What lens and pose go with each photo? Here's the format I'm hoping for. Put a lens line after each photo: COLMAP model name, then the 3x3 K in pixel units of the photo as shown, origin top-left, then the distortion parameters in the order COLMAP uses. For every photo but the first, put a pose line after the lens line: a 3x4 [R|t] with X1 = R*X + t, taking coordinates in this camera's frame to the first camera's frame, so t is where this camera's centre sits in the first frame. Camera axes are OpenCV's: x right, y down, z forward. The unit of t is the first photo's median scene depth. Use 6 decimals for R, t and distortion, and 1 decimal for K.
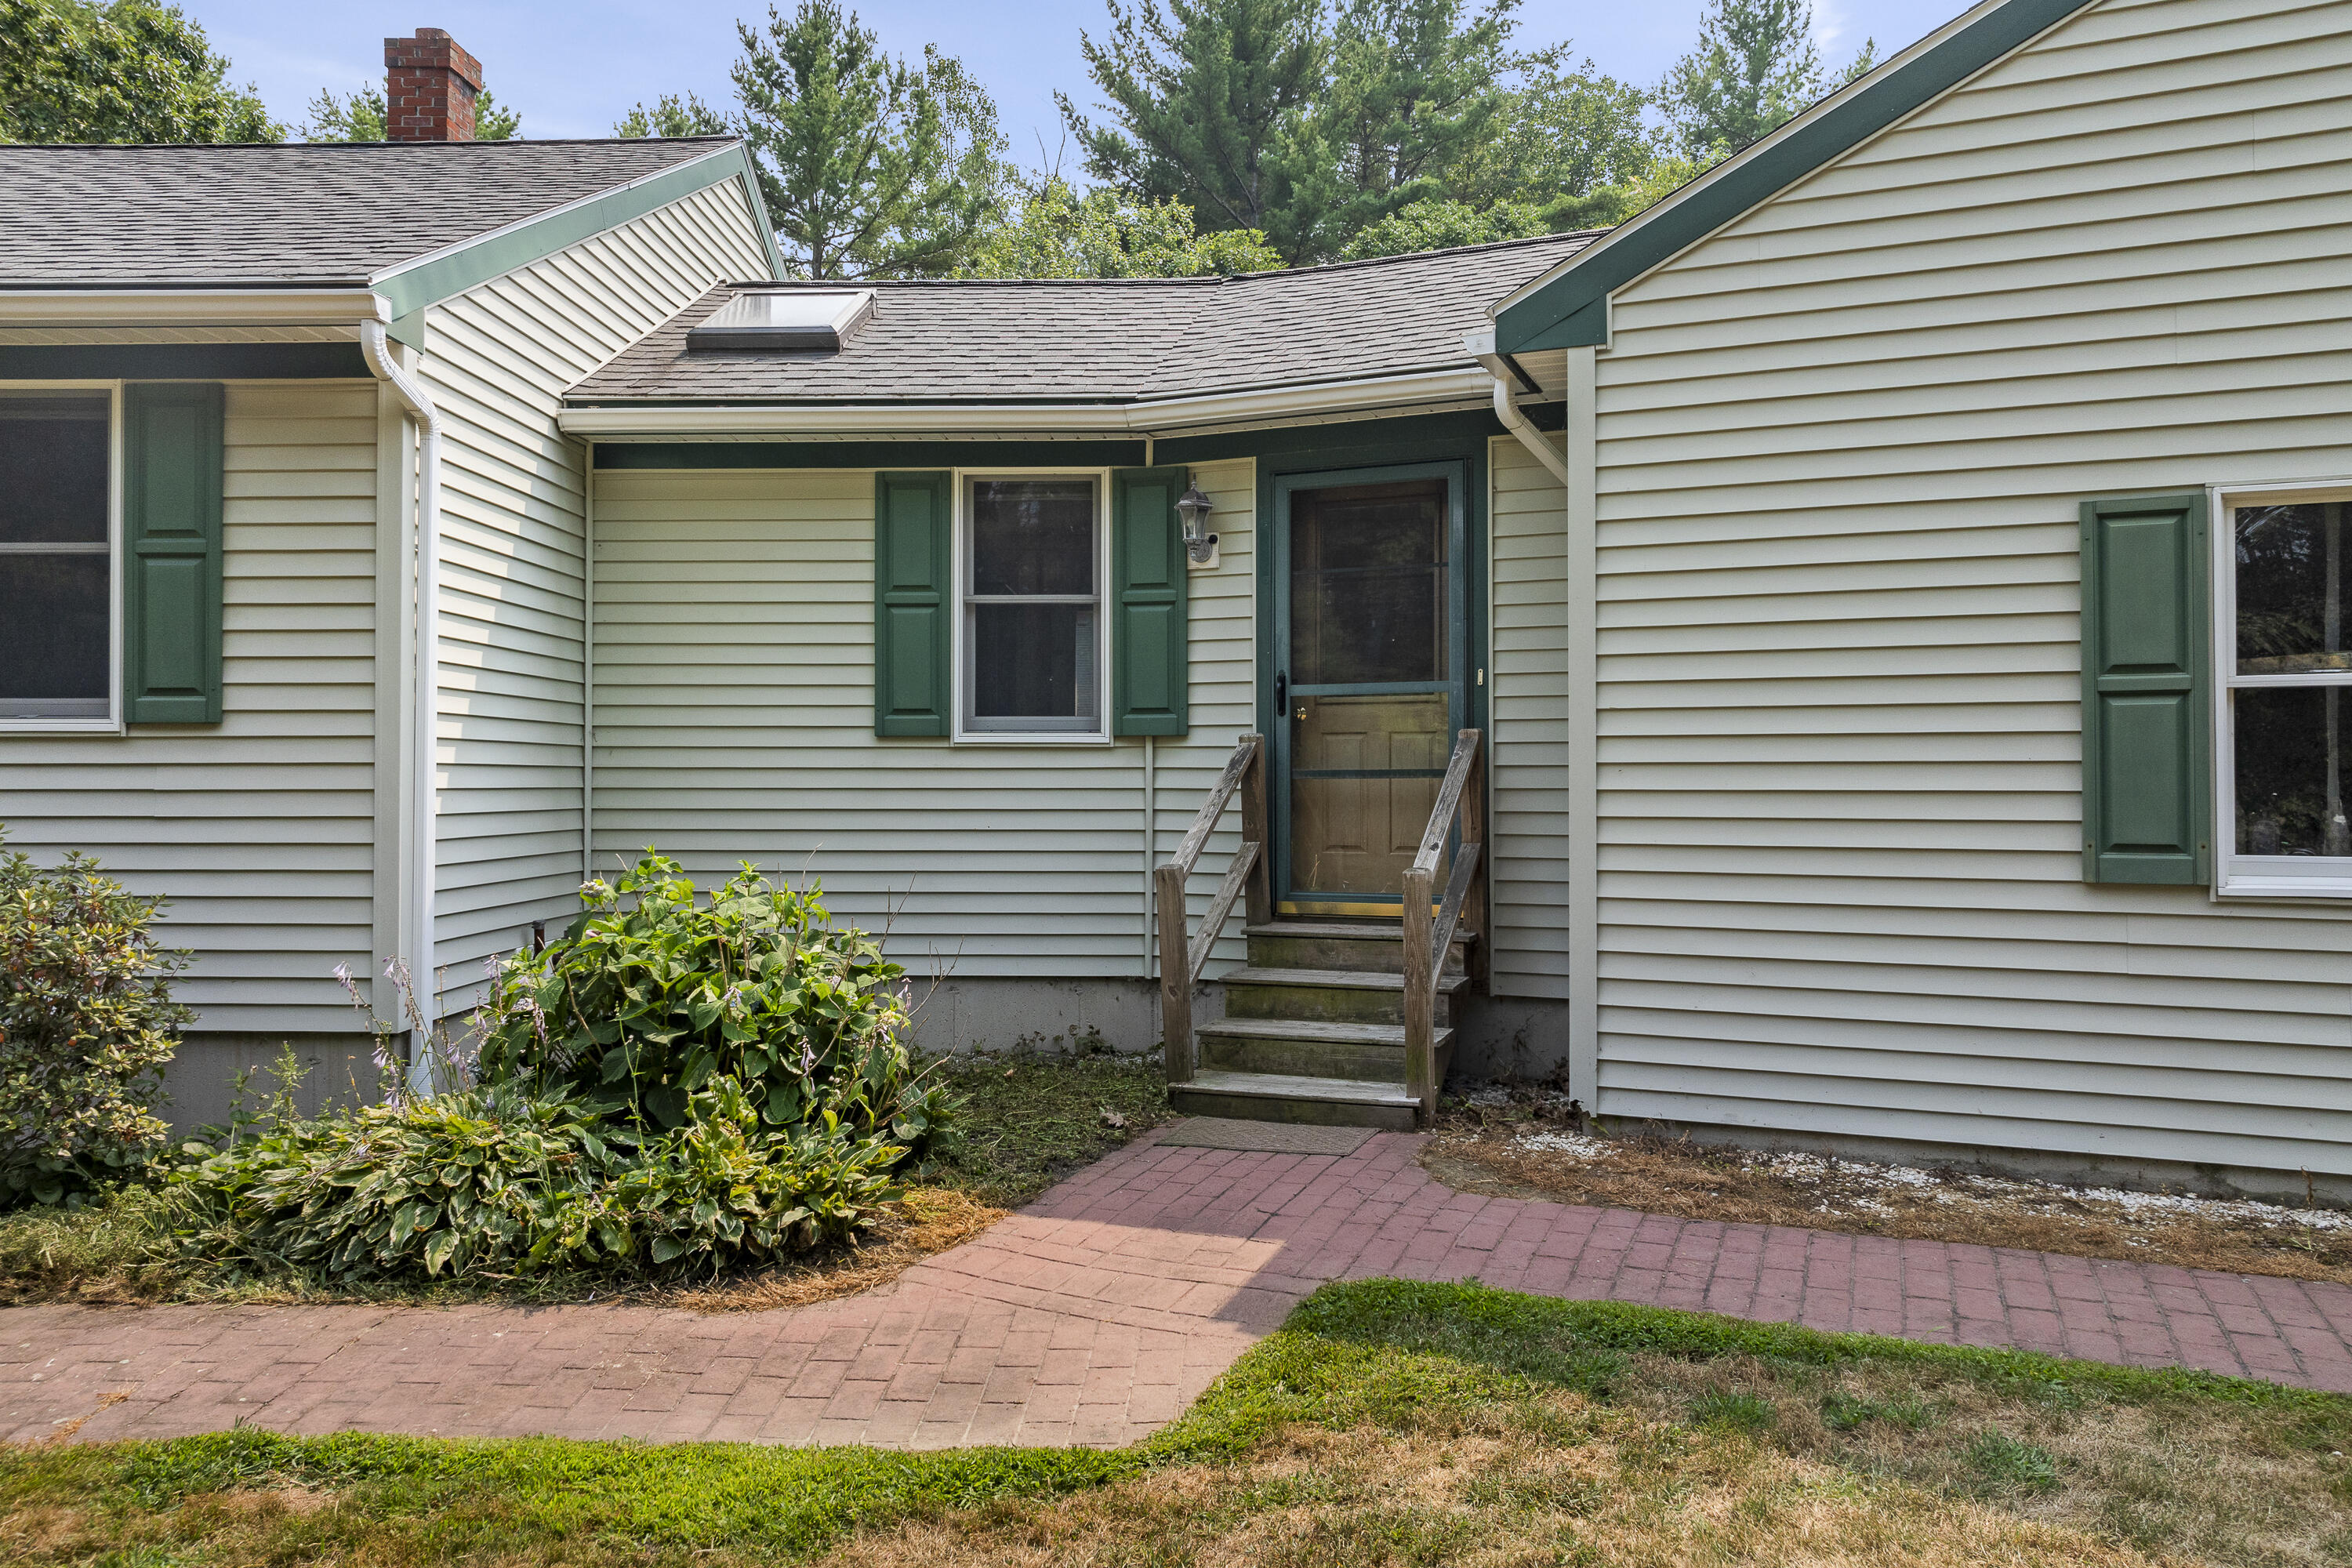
lens RADIAL K [[1631.3, 0, 1174.5], [0, 1631.3, 763.7], [0, 0, 1]] dist [-0.003487, 0.005735]
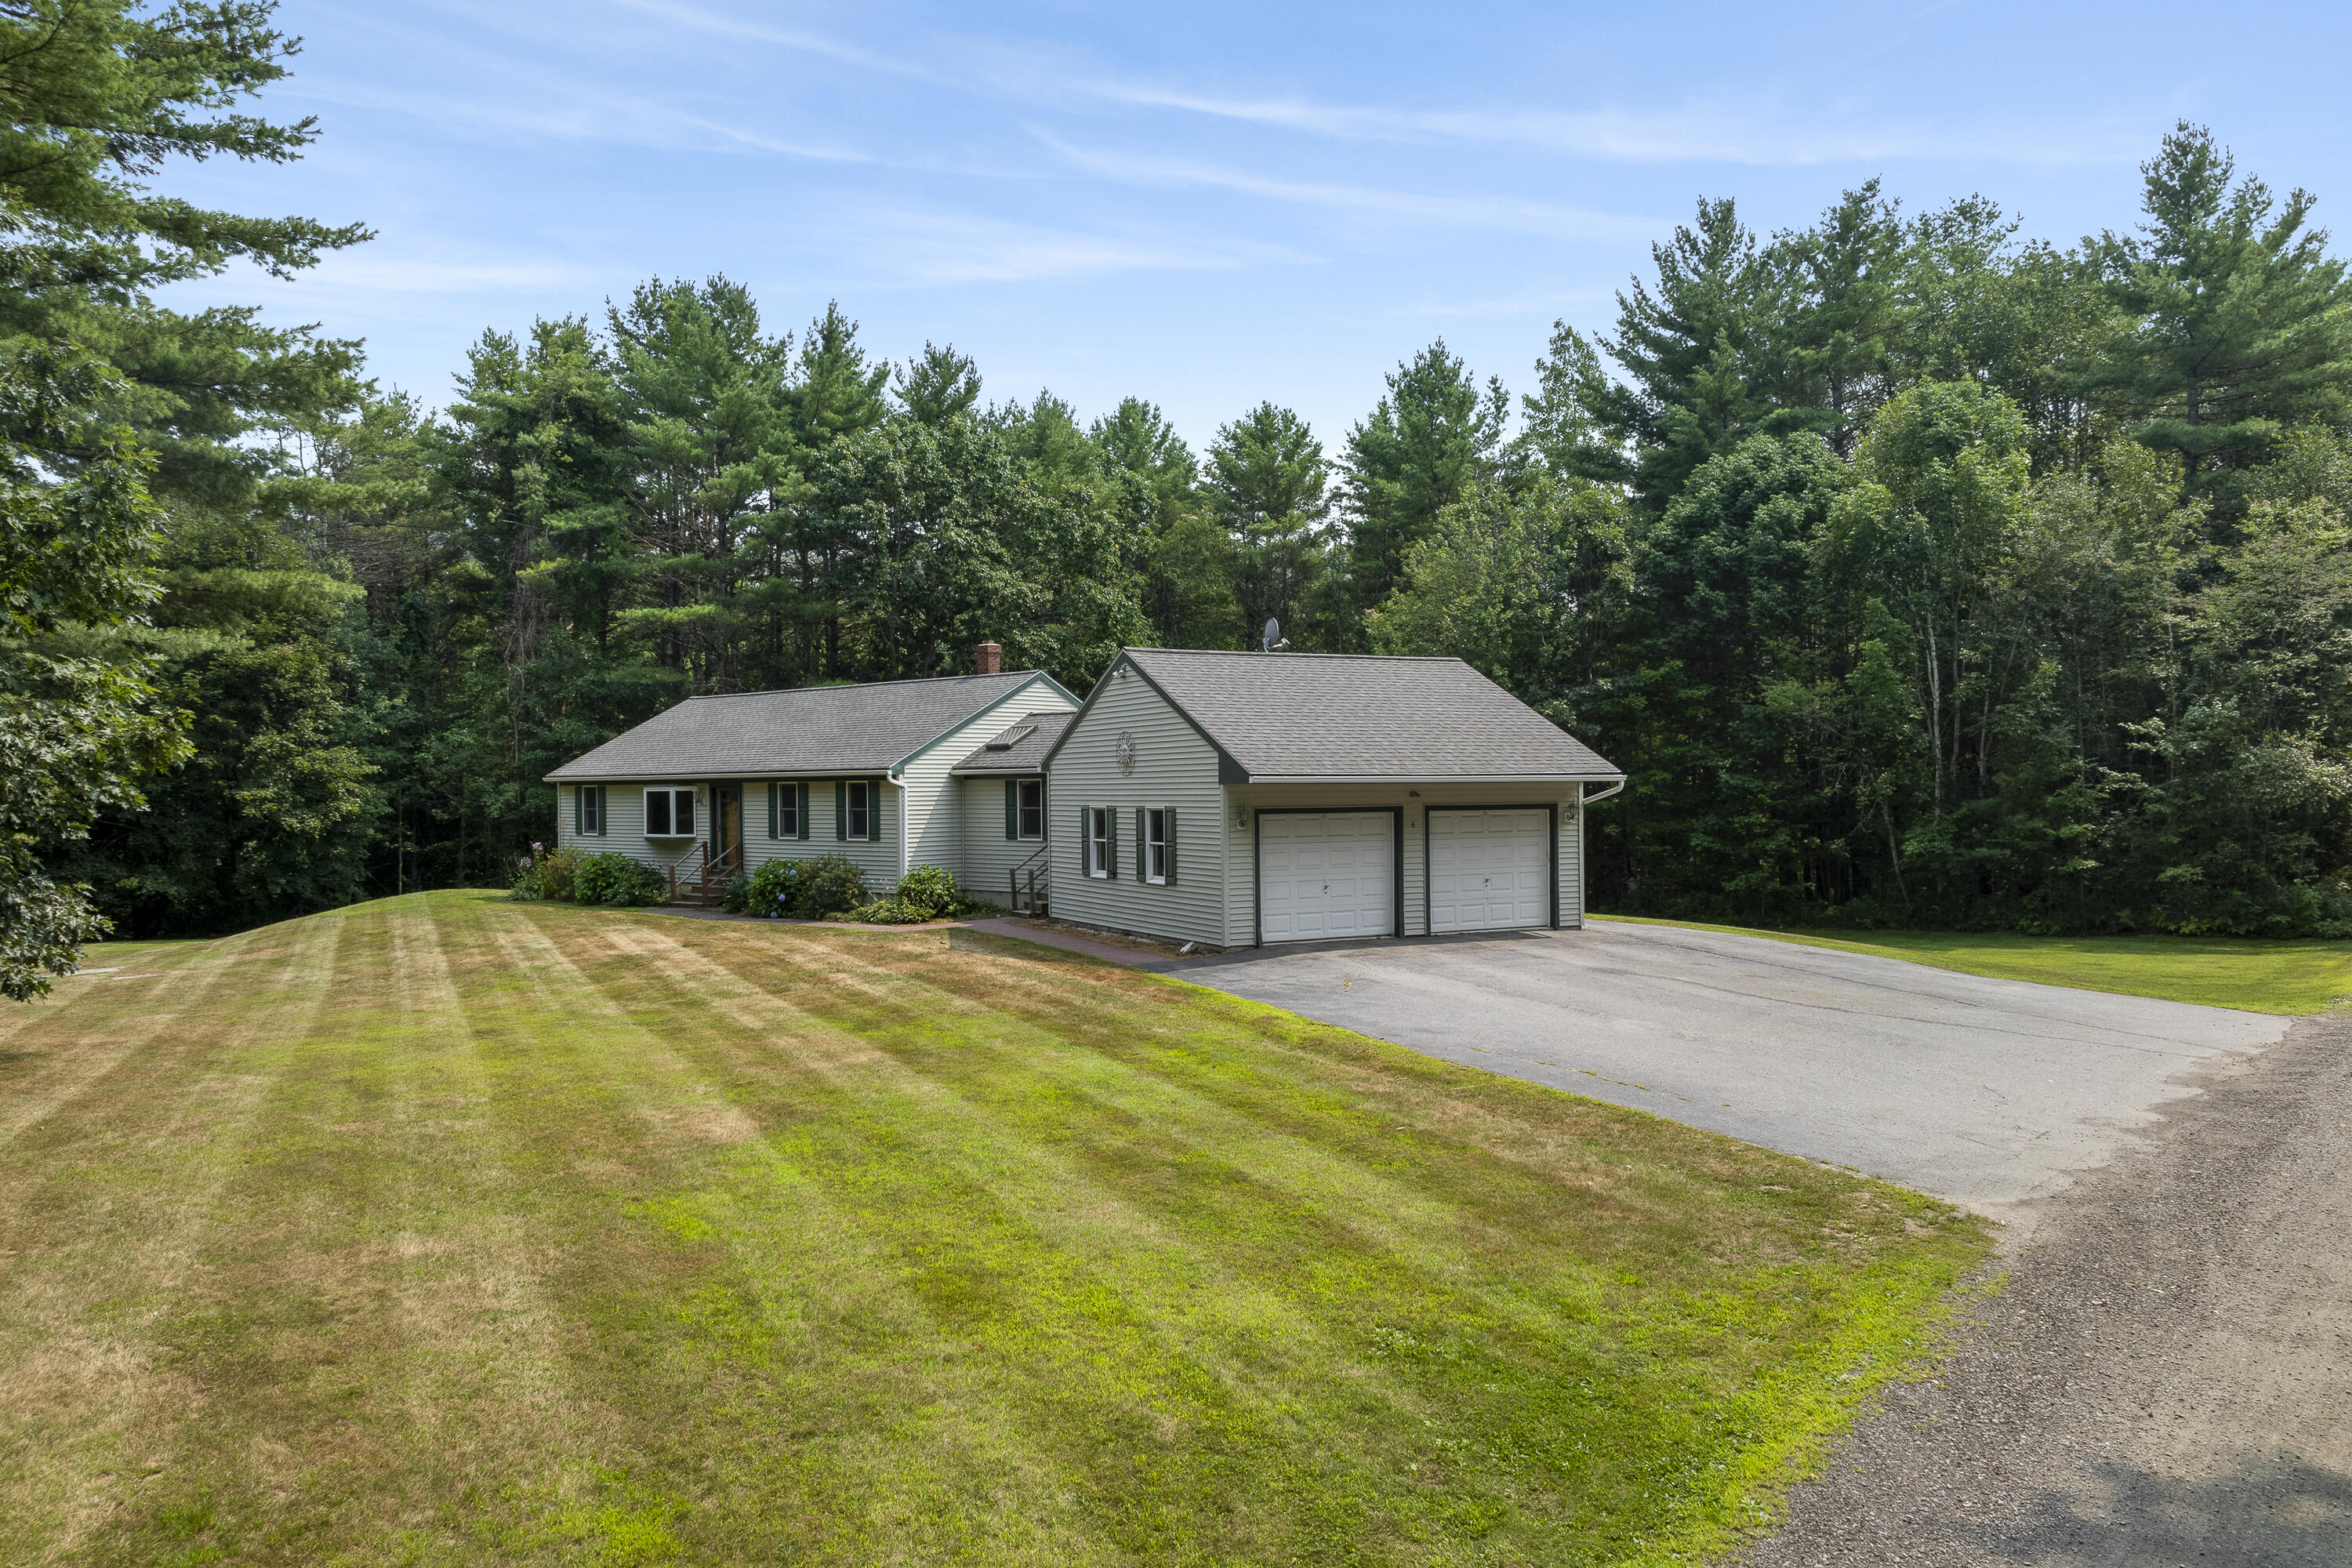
lens RADIAL K [[1631.3, 0, 1169.9], [0, 1631.3, 789.0], [0, 0, 1]] dist [-0.003487, 0.005735]
pose [[0.770966, -0.007689, -0.636829, 3.639093], [0.017283, 0.999811, 0.008852, -0.222501], [0.636641, -0.017831, 0.770954, -2.622946]]
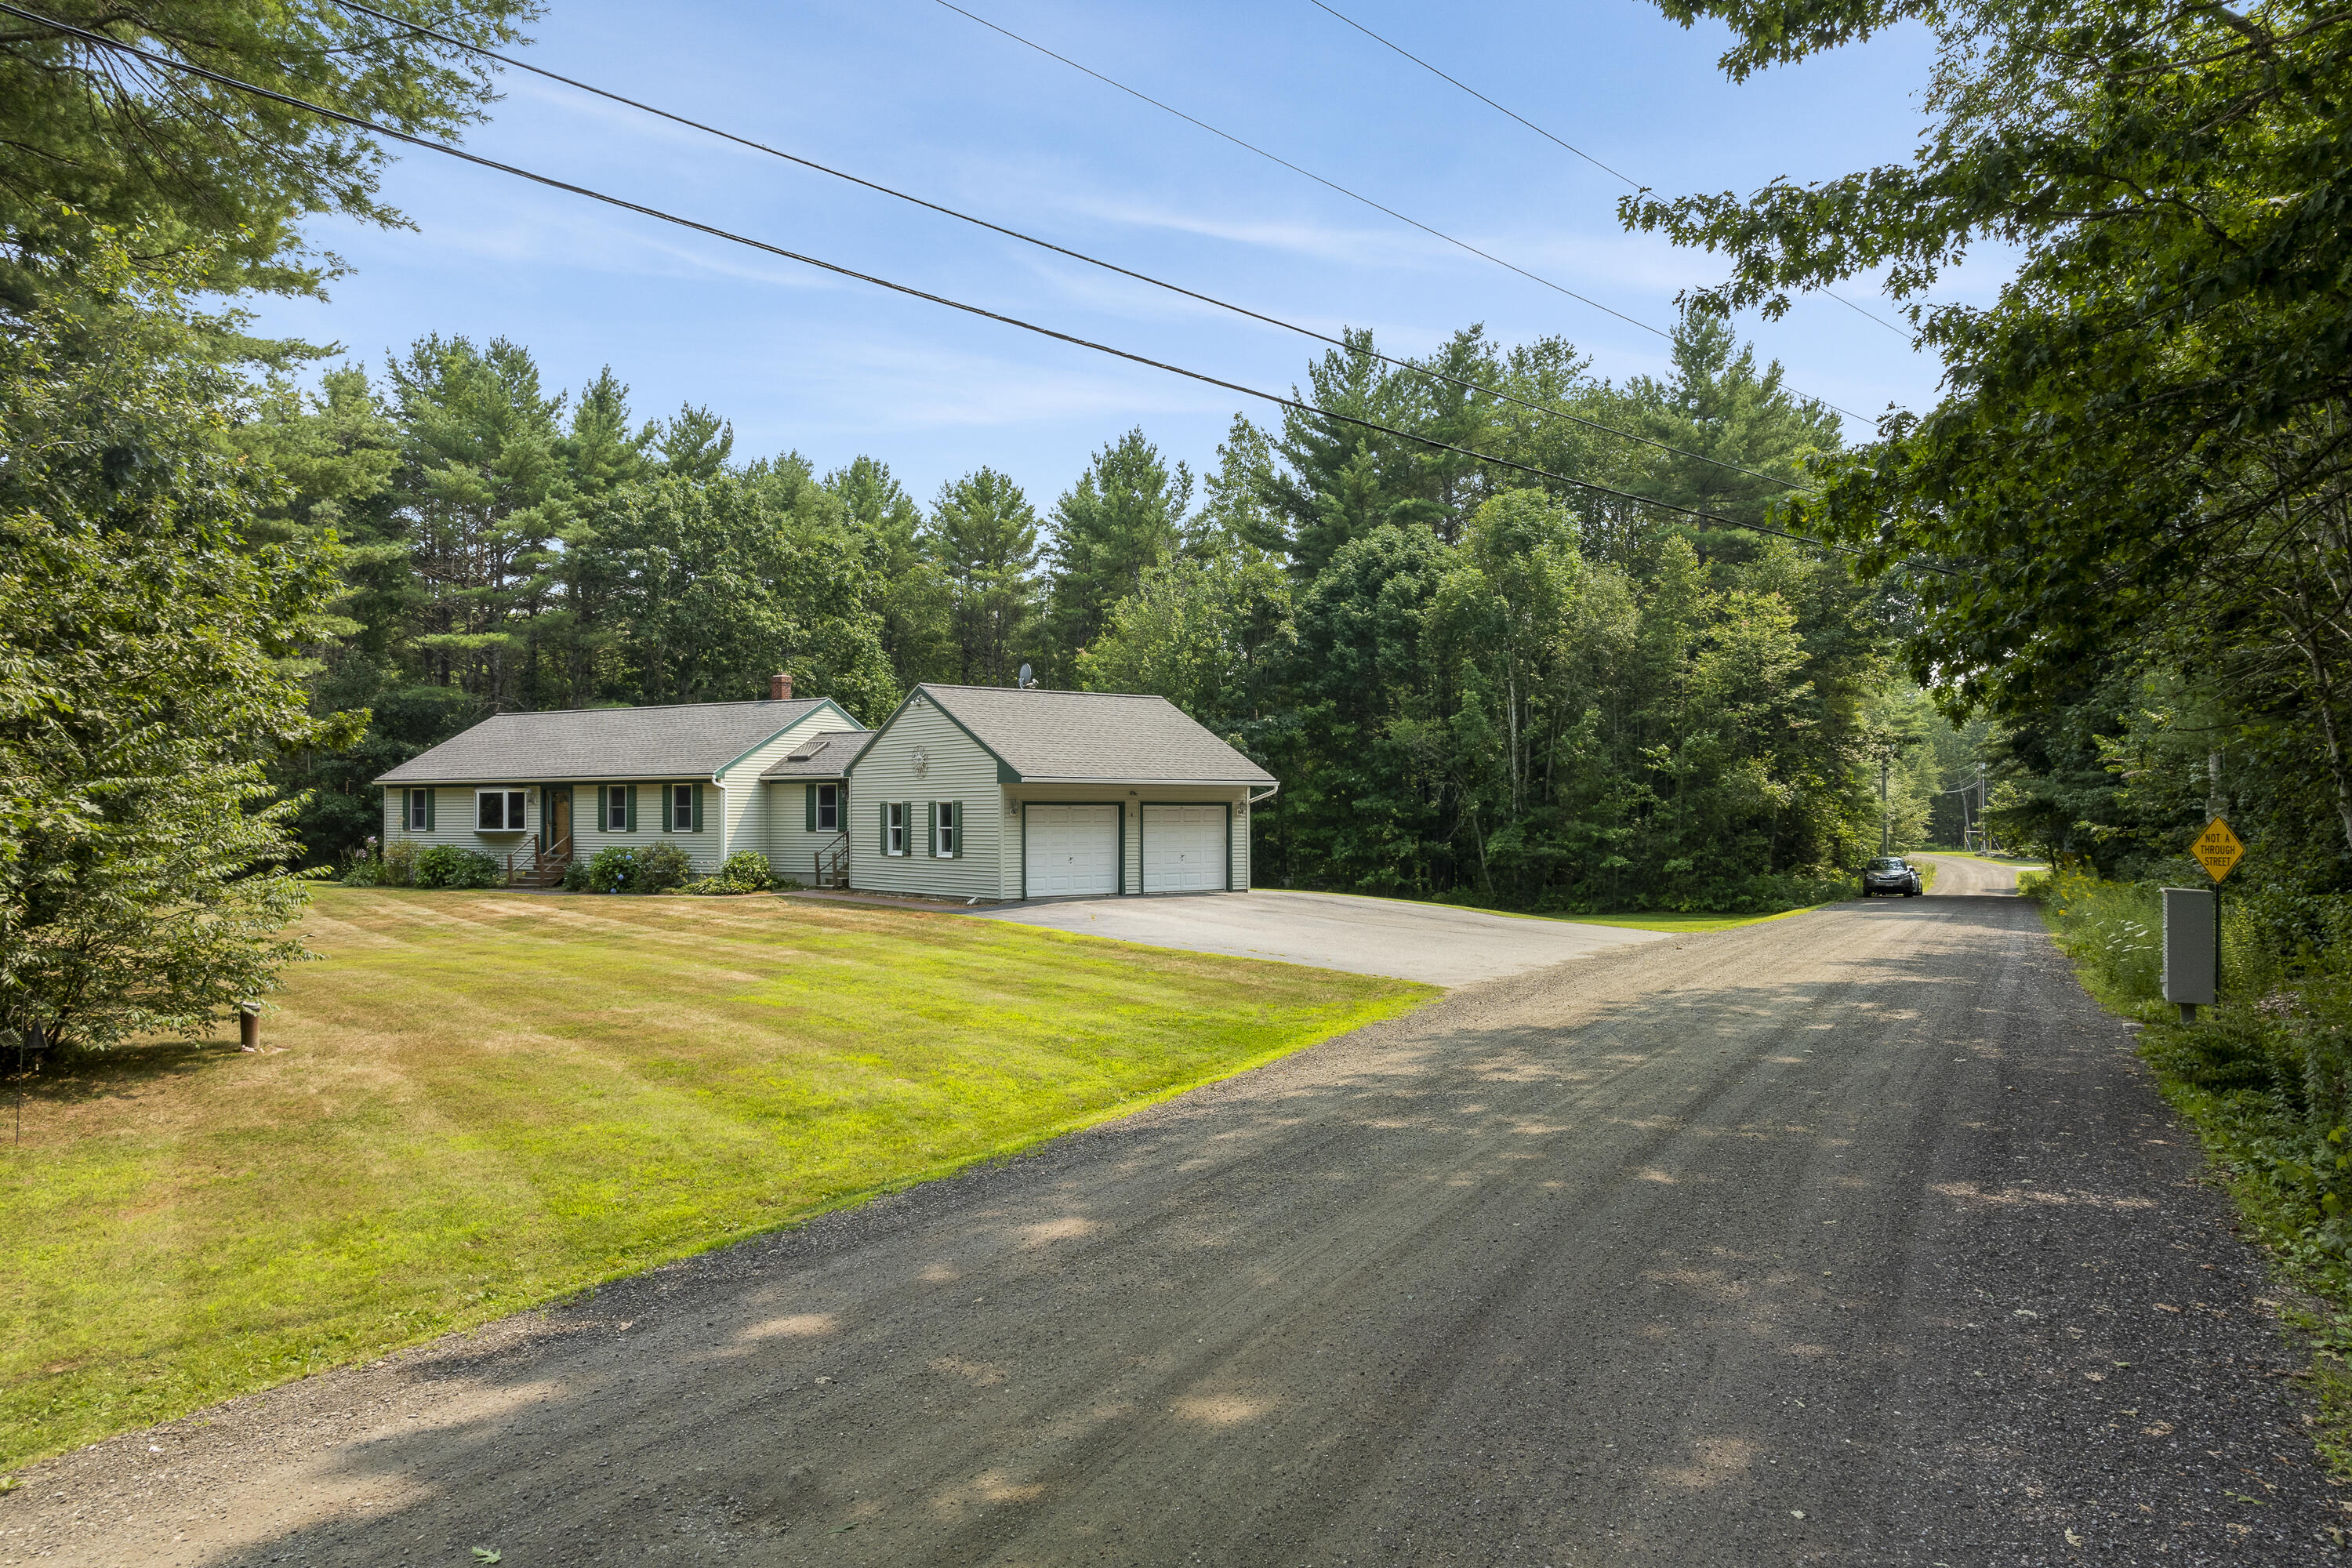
lens RADIAL K [[1631.3, 0, 1160.4], [0, 1631.3, 765.7], [0, 0, 1]] dist [-0.003487, 0.005735]
pose [[0.878366, -0.017240, -0.477678, 4.334094], [0.007860, 0.999735, -0.021629, -0.131829], [0.477925, 0.015244, 0.878269, -4.082333]]
